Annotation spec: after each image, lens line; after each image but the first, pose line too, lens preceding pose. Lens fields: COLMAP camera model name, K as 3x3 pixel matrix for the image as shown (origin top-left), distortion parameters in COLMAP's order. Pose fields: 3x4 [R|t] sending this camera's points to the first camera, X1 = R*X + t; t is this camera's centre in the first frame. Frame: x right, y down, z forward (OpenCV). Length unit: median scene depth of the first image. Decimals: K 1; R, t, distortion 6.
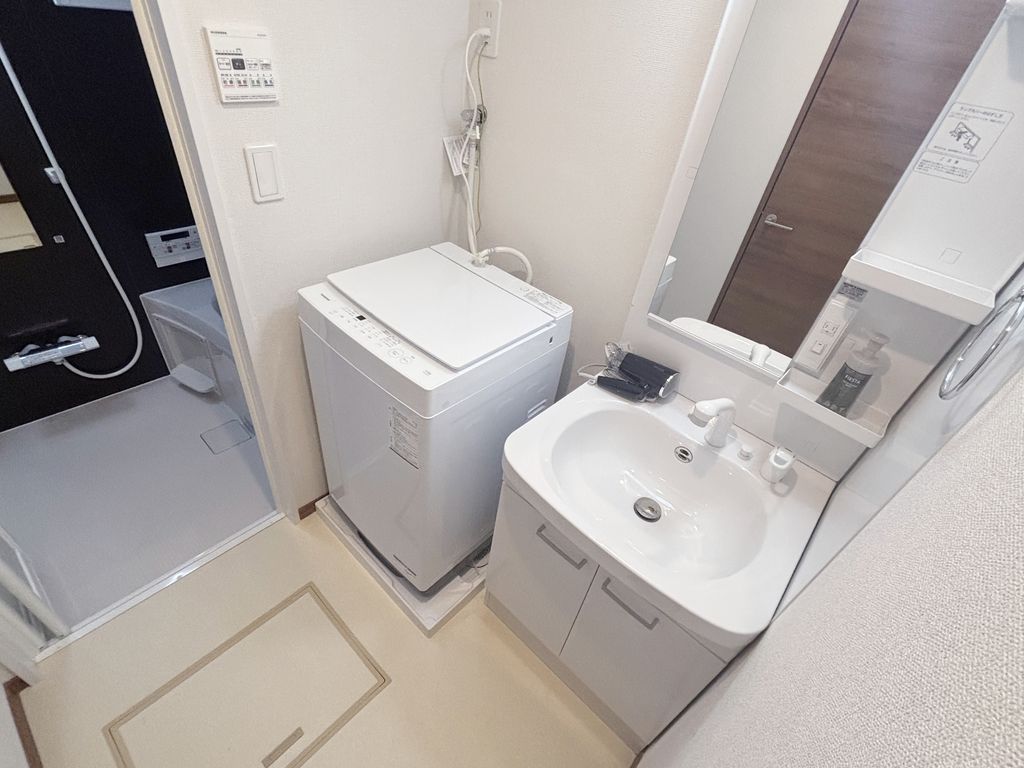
lens RADIAL K [[488.2, 0, 512.0], [0, 488.2, 384.0], [0, 0, 1]] dist [0.000447, -0.000059]
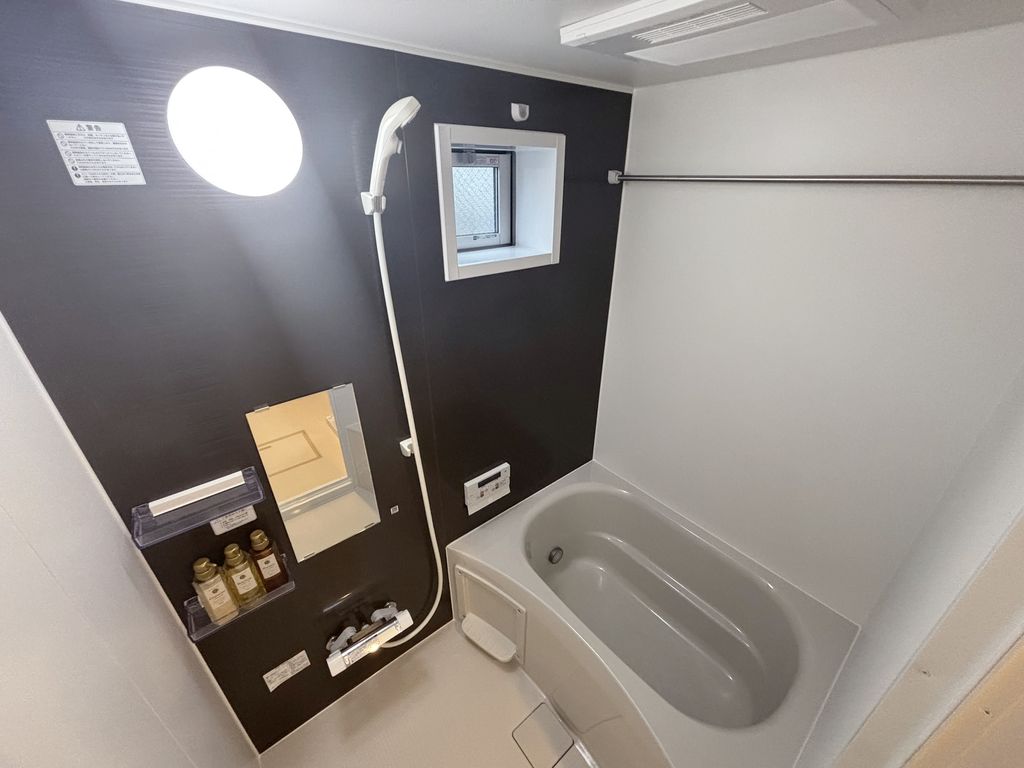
lens RADIAL K [[412.0, 0, 511.4], [0, 412.0, 387.2], [0, 0, 1]] dist [0.001543, -0.000411]
pose [[0.981287, -0.047138, -0.186694, -0.507045], [0.005642, 0.976195, -0.216821, -0.306709], [0.192470, 0.211710, 0.958193, 0.255126]]
